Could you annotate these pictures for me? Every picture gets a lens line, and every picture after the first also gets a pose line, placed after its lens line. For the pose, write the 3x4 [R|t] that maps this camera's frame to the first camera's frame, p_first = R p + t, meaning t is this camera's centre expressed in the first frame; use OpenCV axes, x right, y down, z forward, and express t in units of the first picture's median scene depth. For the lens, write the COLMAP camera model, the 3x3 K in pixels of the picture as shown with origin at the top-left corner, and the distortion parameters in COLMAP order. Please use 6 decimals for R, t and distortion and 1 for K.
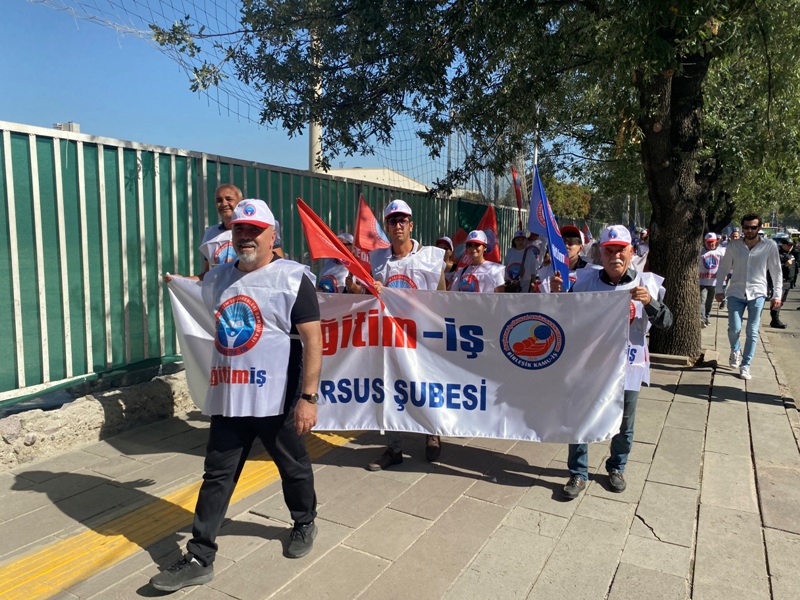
lens RADIAL K [[613.8, 0, 398.8], [0, 613.8, 312.3], [0, 0, 1]] dist [0.032216, -0.027298]
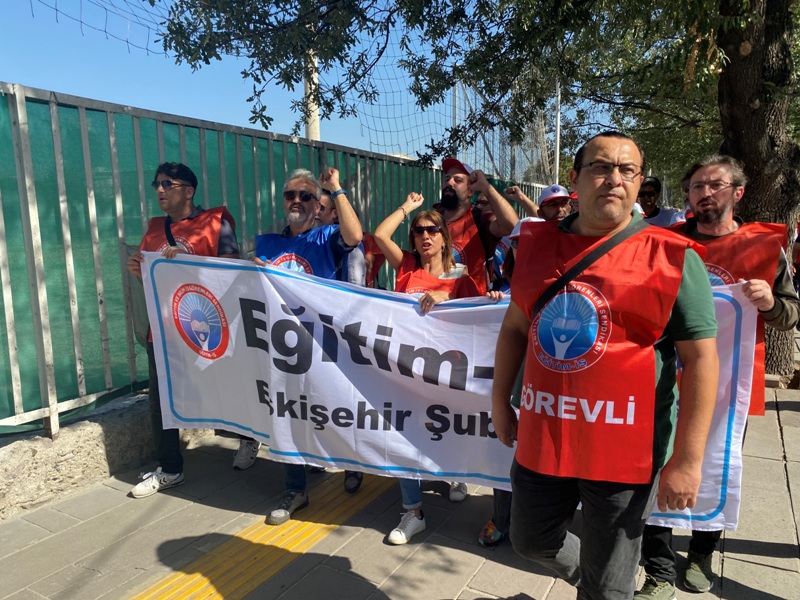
lens RADIAL K [[612.6, 0, 410.2], [0, 612.6, 314.5], [0, 0, 1]] dist [0.020053, -0.004870]
pose [[0.999675, -0.020829, -0.014698, 0.048463], [0.021210, 0.999432, 0.026206, -0.029818], [0.014144, -0.026509, 0.999549, 0.283557]]
